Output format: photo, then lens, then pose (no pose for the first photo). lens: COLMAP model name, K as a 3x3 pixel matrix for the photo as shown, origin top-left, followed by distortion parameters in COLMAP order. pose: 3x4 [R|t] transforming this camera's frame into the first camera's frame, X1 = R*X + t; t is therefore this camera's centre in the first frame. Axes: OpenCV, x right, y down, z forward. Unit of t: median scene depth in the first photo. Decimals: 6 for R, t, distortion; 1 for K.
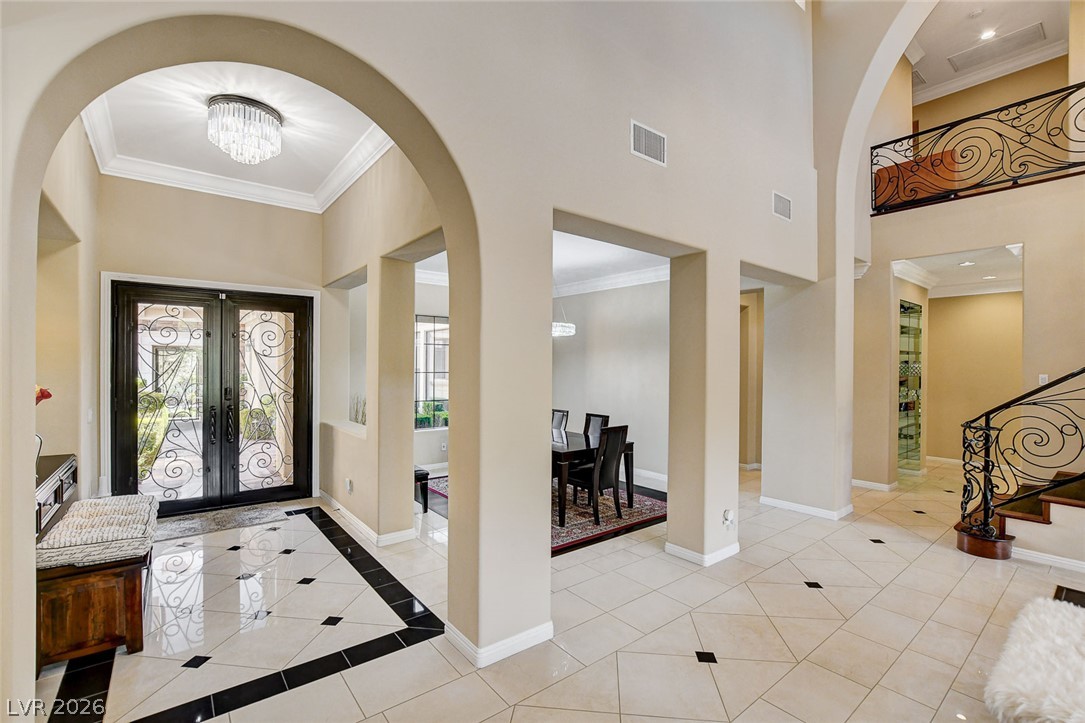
lens RADIAL K [[474.1, 0, 558.7], [0, 474.1, 357.1], [0, 0, 1]] dist [-0.013850, -0.000045]
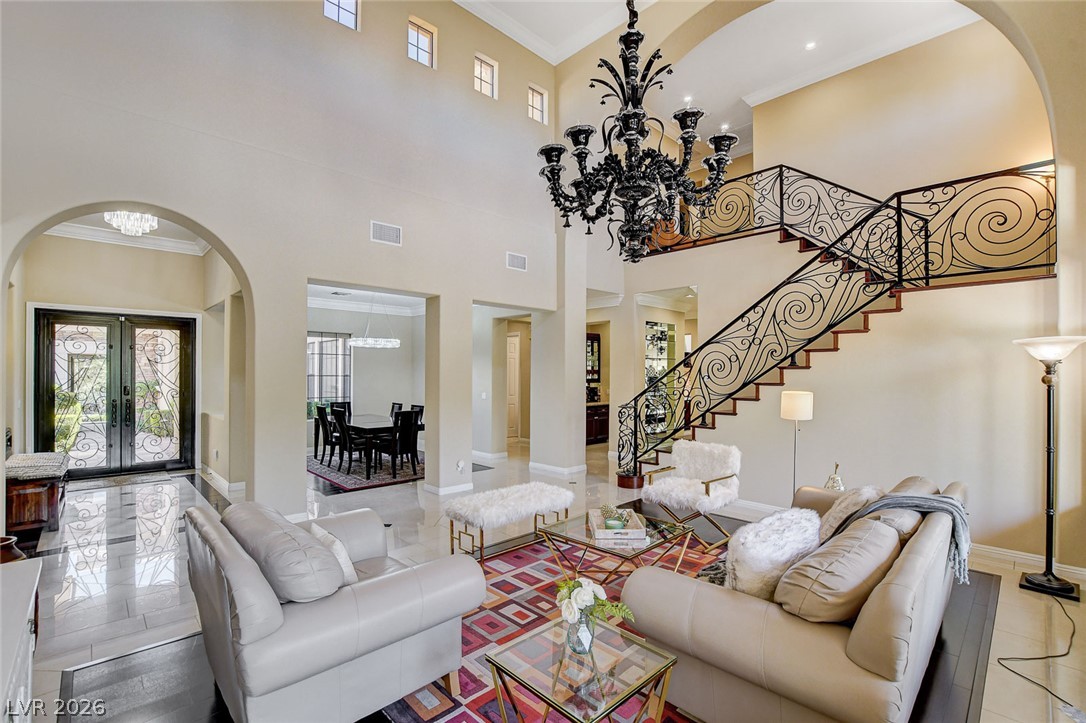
lens RADIAL K [[473.1, 0, 548.9], [0, 473.1, 362.7], [0, 0, 1]] dist [-0.017817, 0.000571]
pose [[0.996265, -0.001657, 0.086332, 0.391735], [0.001921, 0.999994, -0.002965, 0.004002], [-0.086326, 0.003120, 0.996262, -0.440049]]
